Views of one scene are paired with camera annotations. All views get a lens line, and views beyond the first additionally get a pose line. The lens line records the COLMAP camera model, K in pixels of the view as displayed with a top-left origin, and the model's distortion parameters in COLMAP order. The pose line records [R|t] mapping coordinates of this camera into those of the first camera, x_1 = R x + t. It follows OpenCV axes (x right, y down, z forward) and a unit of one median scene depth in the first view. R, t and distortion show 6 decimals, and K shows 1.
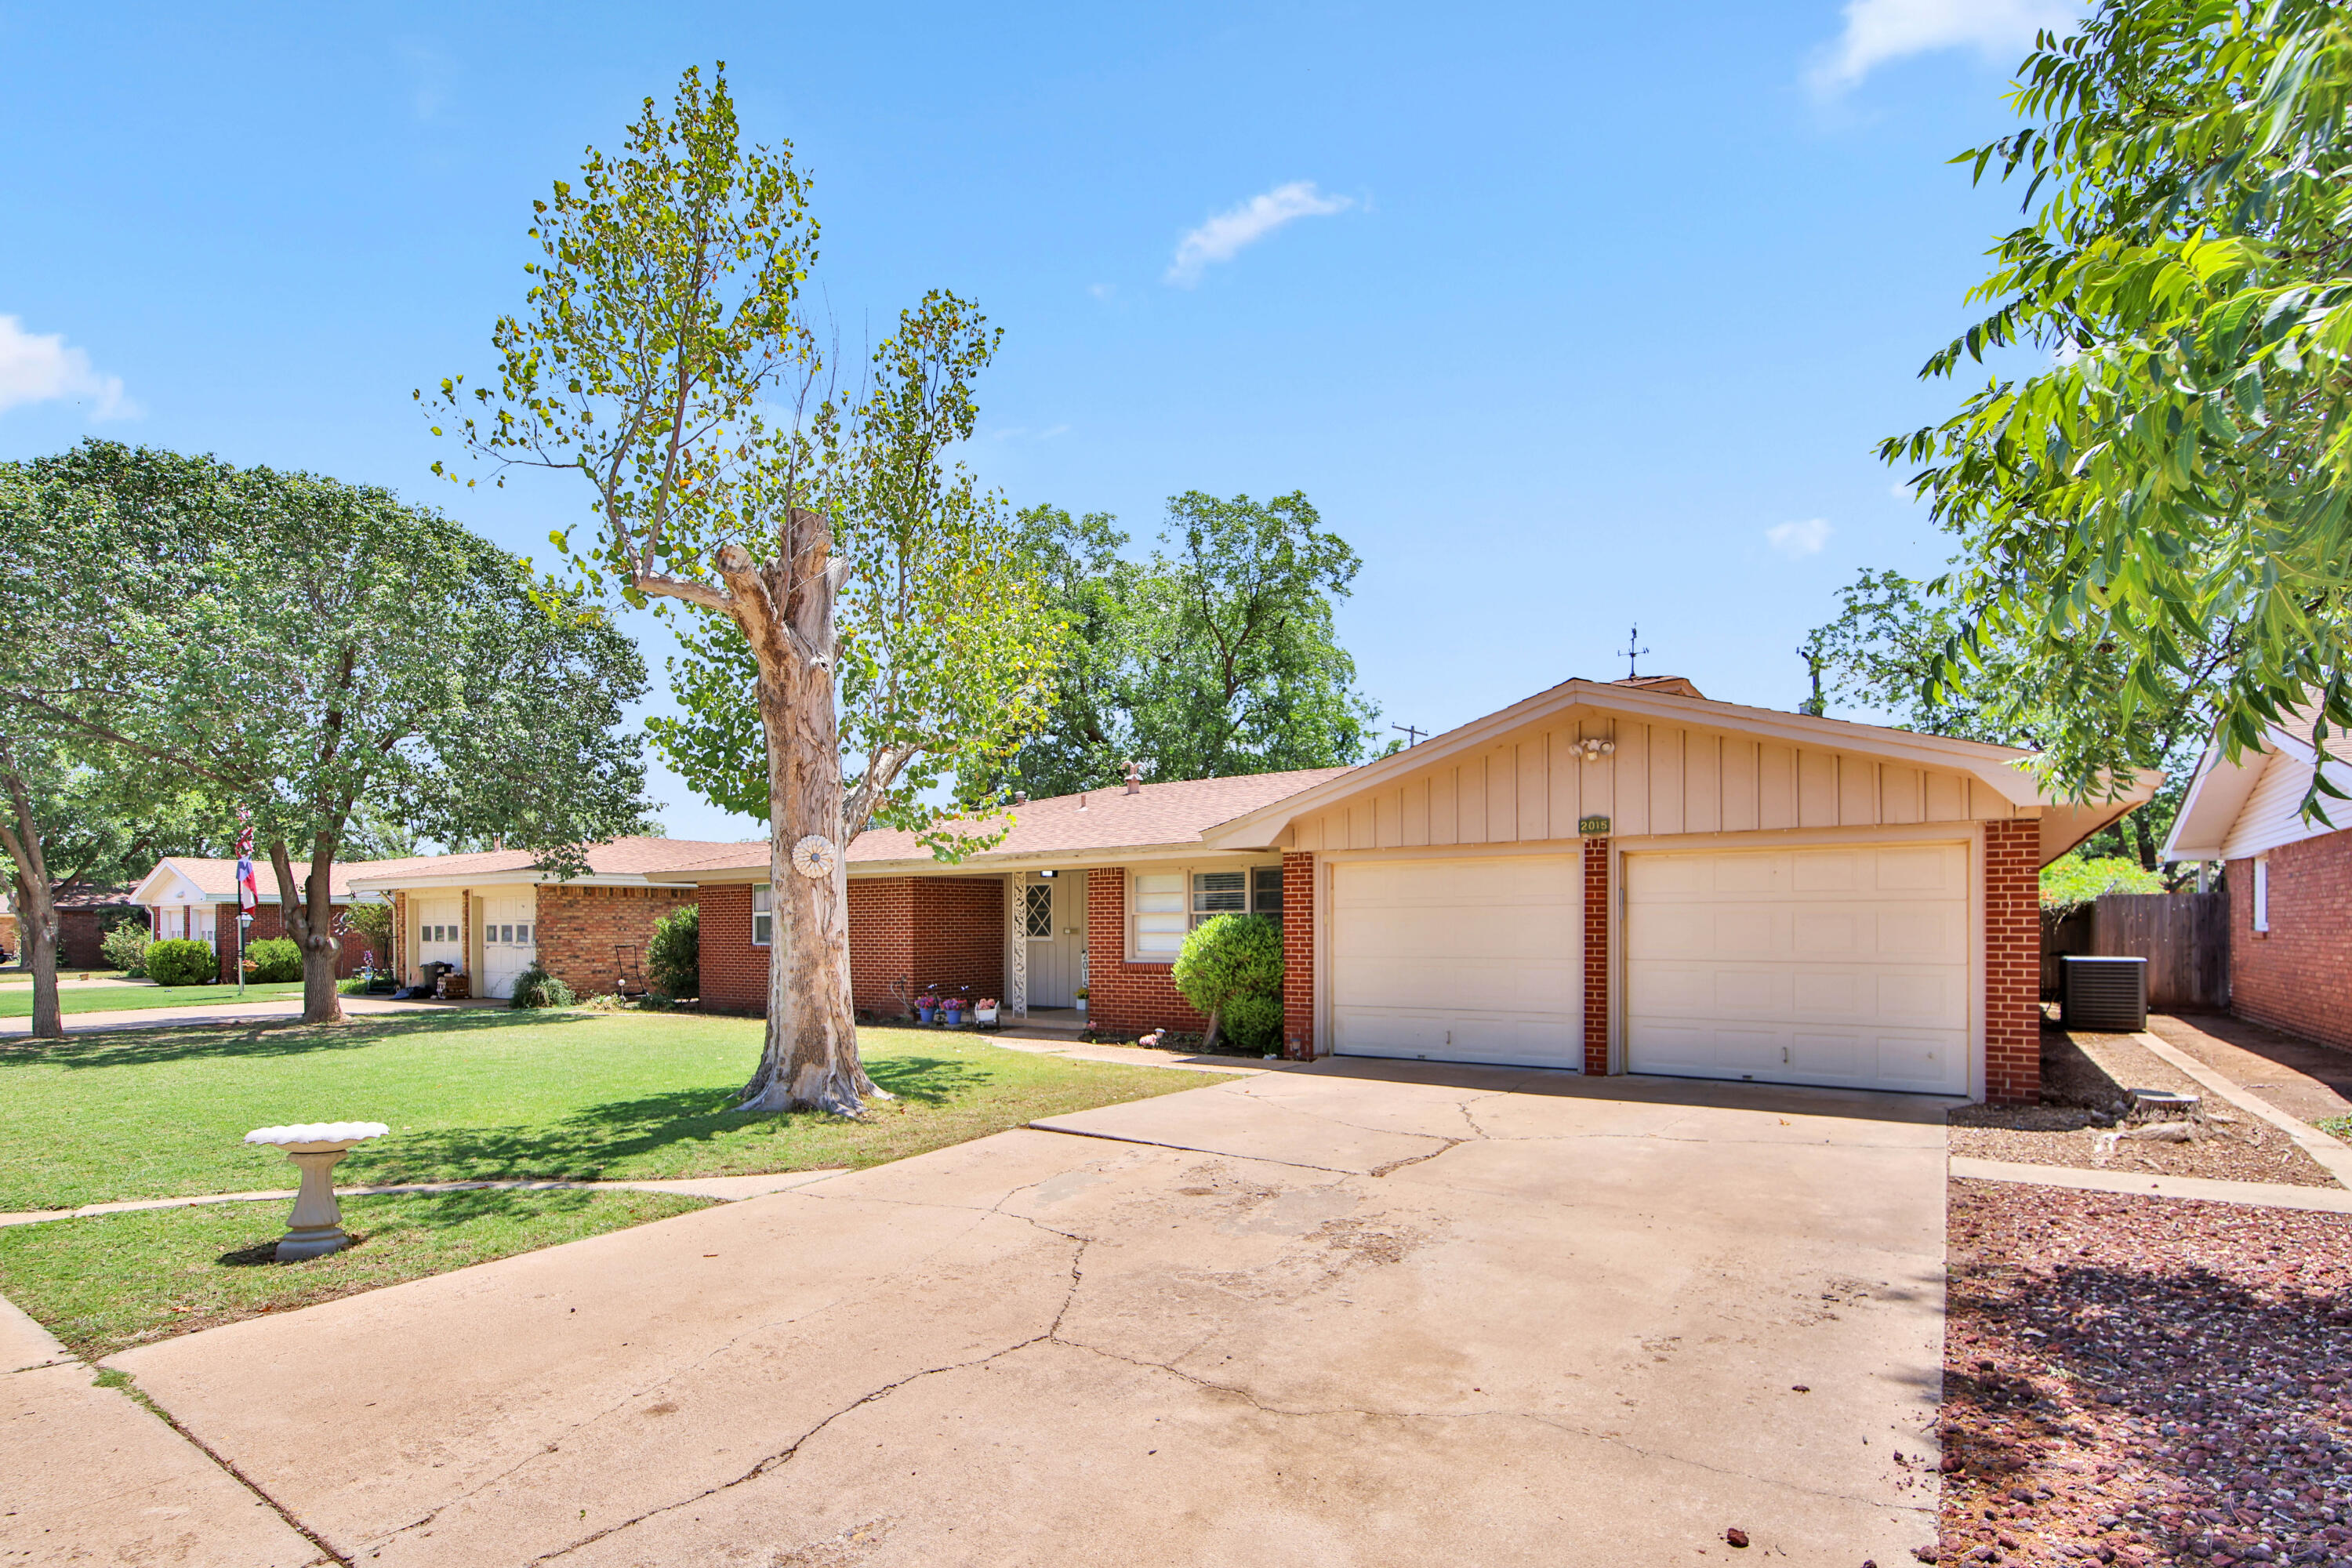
lens RADIAL K [[1109.4, 0, 1180.0], [0, 1109.4, 787.1], [0, 0, 1]] dist [0.014502, -0.012392]
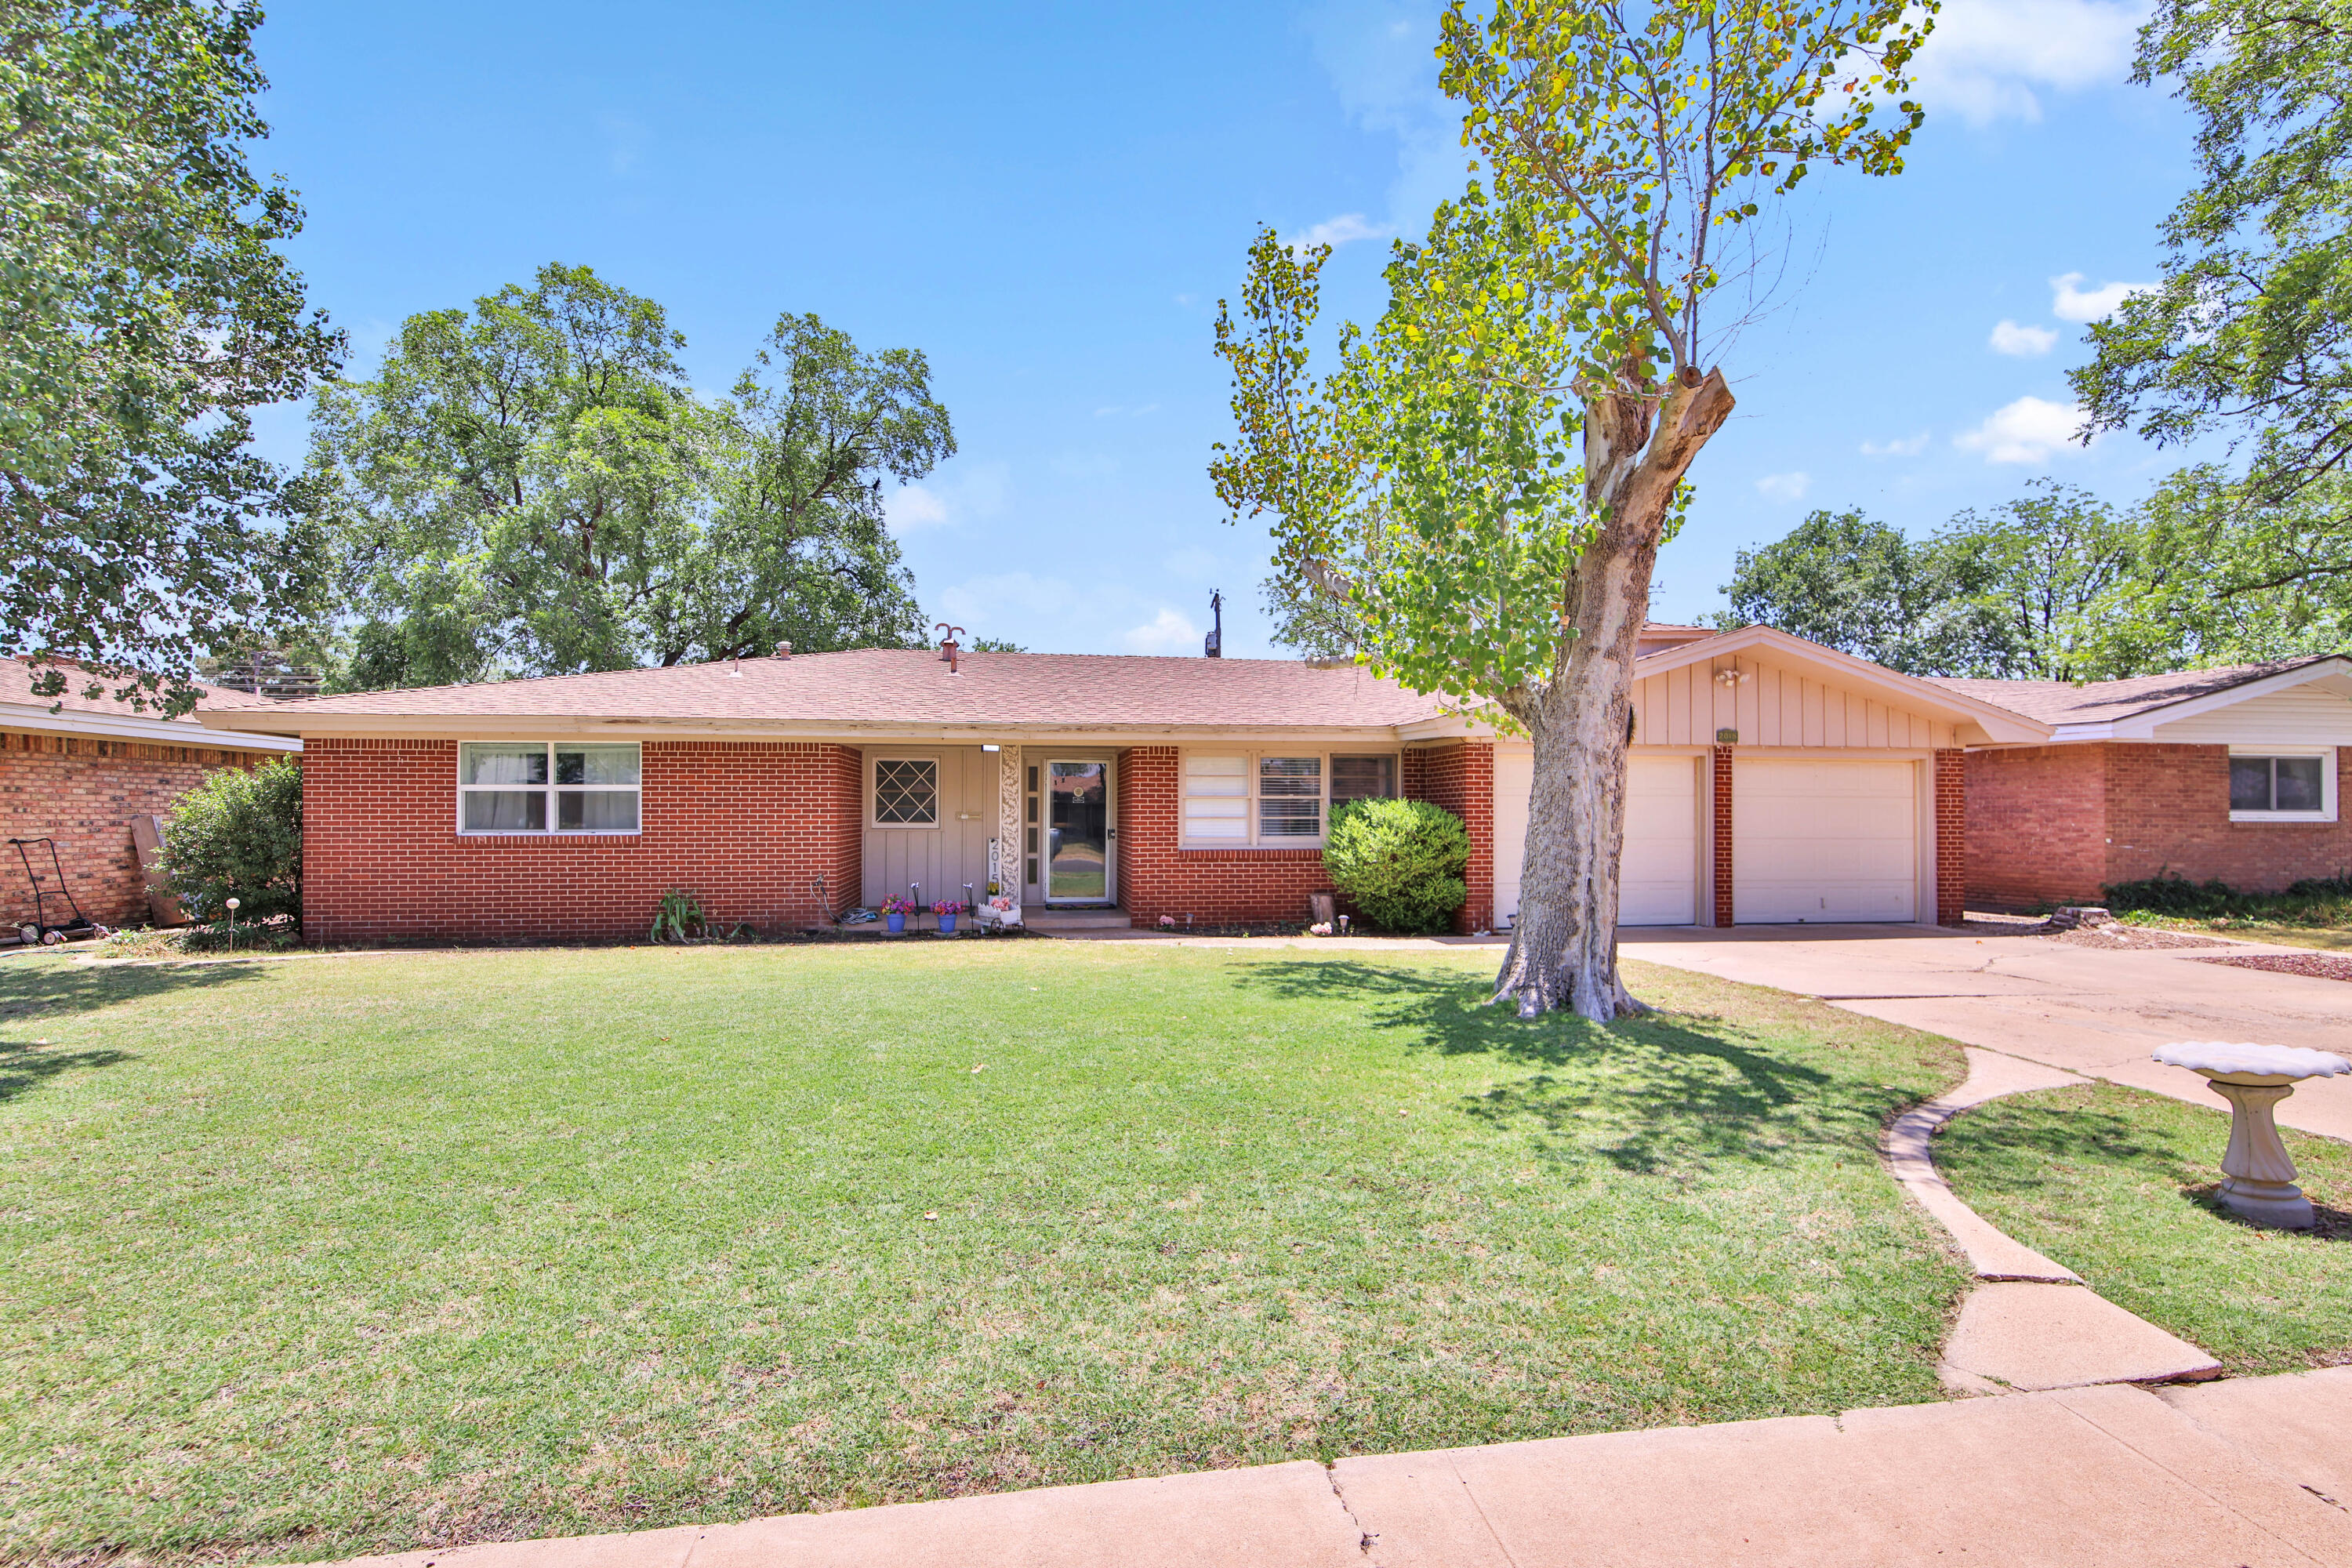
lens RADIAL K [[1088.6, 0, 1202.2], [0, 1088.6, 749.2], [0, 0, 1]] dist [0.000888, -0.012655]
pose [[0.703028, 0.047666, 0.709563, -0.914178], [-0.091271, 0.995548, 0.023553, 0.071680], [-0.705281, -0.081321, 0.704248, 0.498467]]
